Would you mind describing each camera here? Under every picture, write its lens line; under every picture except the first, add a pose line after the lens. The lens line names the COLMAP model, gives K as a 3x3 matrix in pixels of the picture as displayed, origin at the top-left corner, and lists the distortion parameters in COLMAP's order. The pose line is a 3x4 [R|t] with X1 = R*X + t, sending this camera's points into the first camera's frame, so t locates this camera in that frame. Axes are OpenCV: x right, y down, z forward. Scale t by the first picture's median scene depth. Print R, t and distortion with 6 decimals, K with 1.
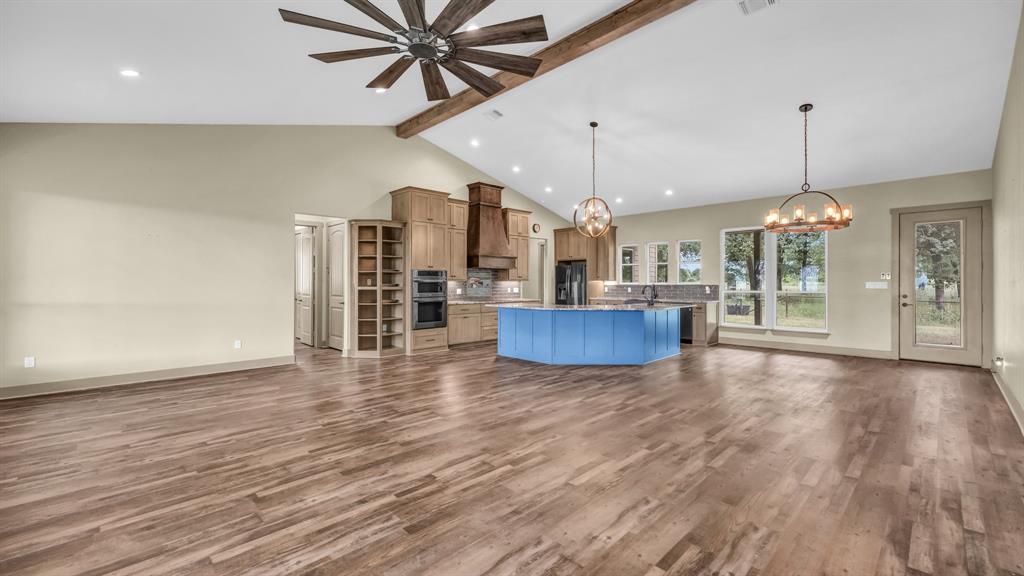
lens RADIAL K [[416.1, 0, 515.5], [0, 416.1, 283.0], [0, 0, 1]] dist [0.010393, -0.000016]
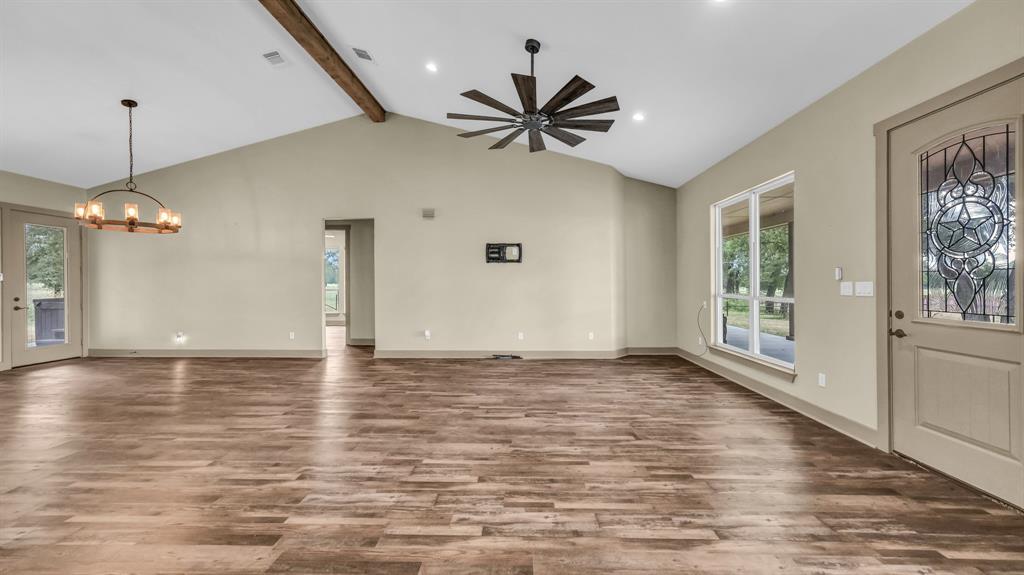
lens RADIAL K [[383.8, 0, 518.2], [0, 383.8, 282.6], [0, 0, 1]] dist [-0.000124, 0.000226]
pose [[-0.695573, 0.004184, 0.718443, -1.058872], [0.003080, 0.999991, -0.002842, 0.004069], [-0.718449, 0.000236, -0.695580, 1.807181]]
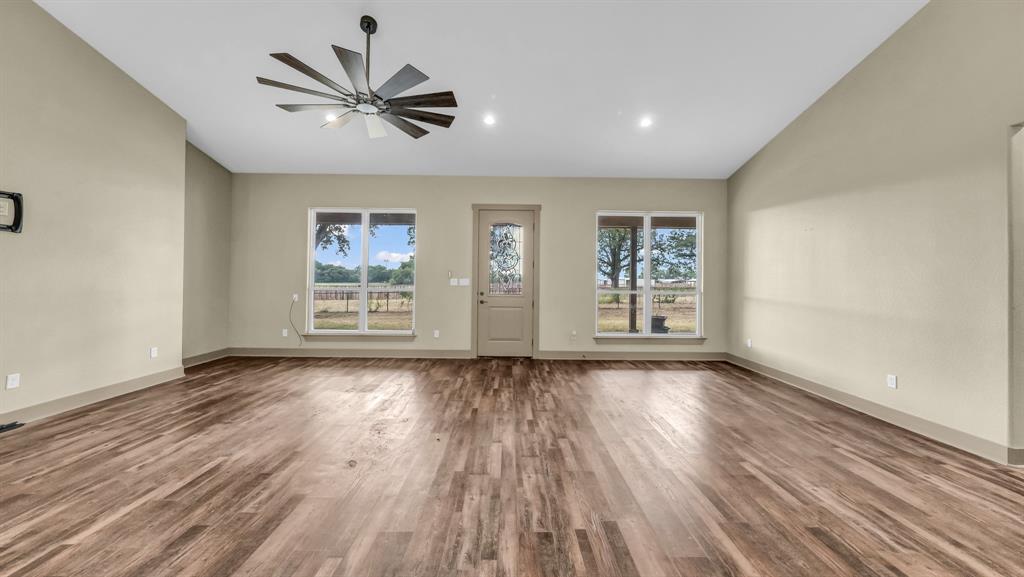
lens RADIAL K [[366.6, 0, 502.9], [0, 366.6, 270.9], [0, 0, 1]] dist [0.007120, 0.000835]
pose [[-0.709045, -0.022537, -0.704803, 0.277316], [-0.010661, 0.999718, -0.021241, 0.000368], [0.705083, -0.007547, -0.709085, 1.983690]]
